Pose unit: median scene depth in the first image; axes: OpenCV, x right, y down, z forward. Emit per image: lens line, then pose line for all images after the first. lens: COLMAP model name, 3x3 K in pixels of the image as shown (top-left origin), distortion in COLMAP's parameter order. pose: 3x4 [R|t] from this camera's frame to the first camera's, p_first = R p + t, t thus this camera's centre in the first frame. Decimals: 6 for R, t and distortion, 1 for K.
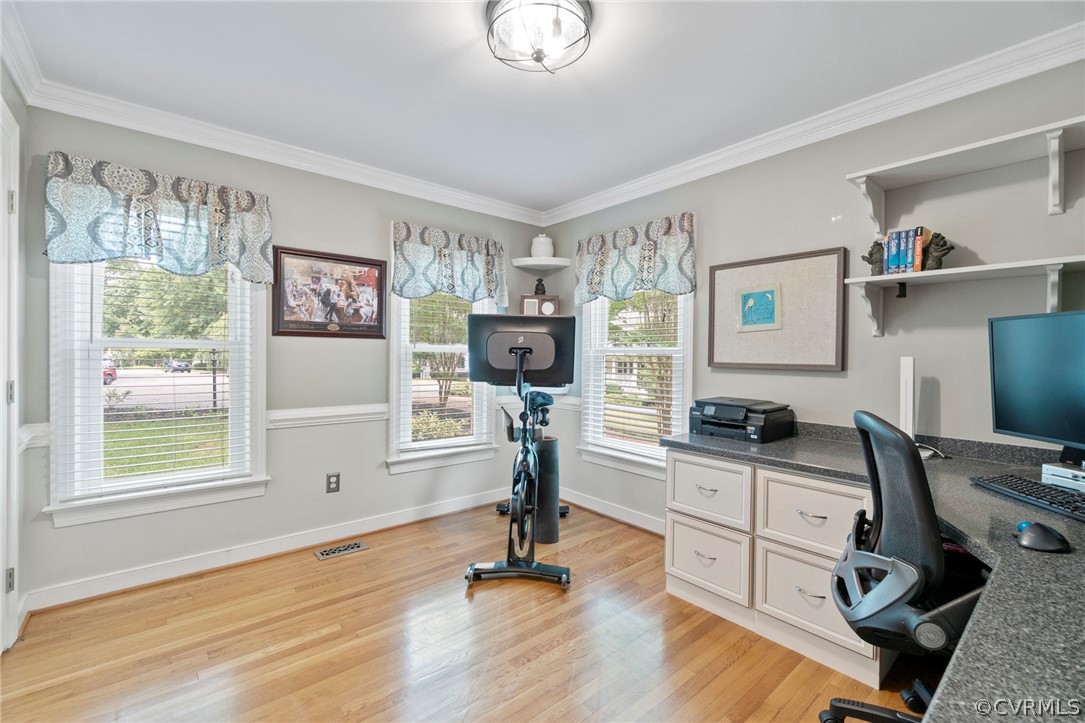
lens RADIAL K [[467.9, 0, 546.8], [0, 467.9, 360.6], [0, 0, 1]] dist [-0.002117, 0.000497]
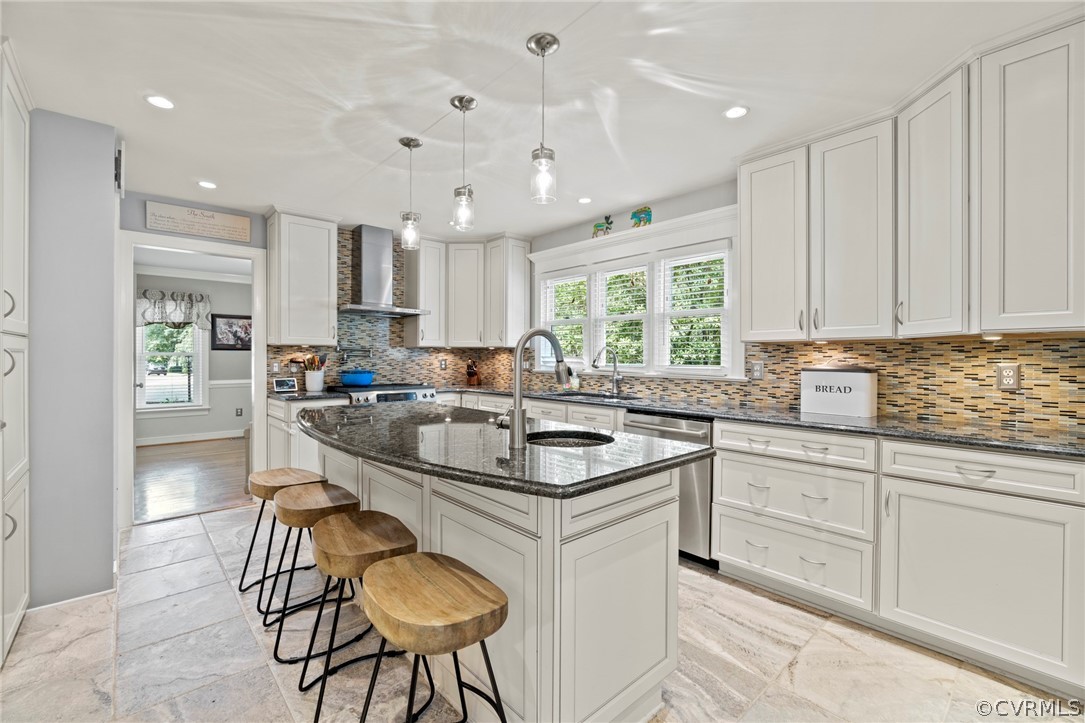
lens RADIAL K [[467.9, 0, 548.3], [0, 467.9, 358.1], [0, 0, 1]] dist [-0.002117, 0.000497]
pose [[0.999320, -0.008093, 0.035972, 1.063719], [0.008326, 0.999945, -0.006328, 0.018215], [-0.035919, 0.006623, 0.999333, -1.477795]]
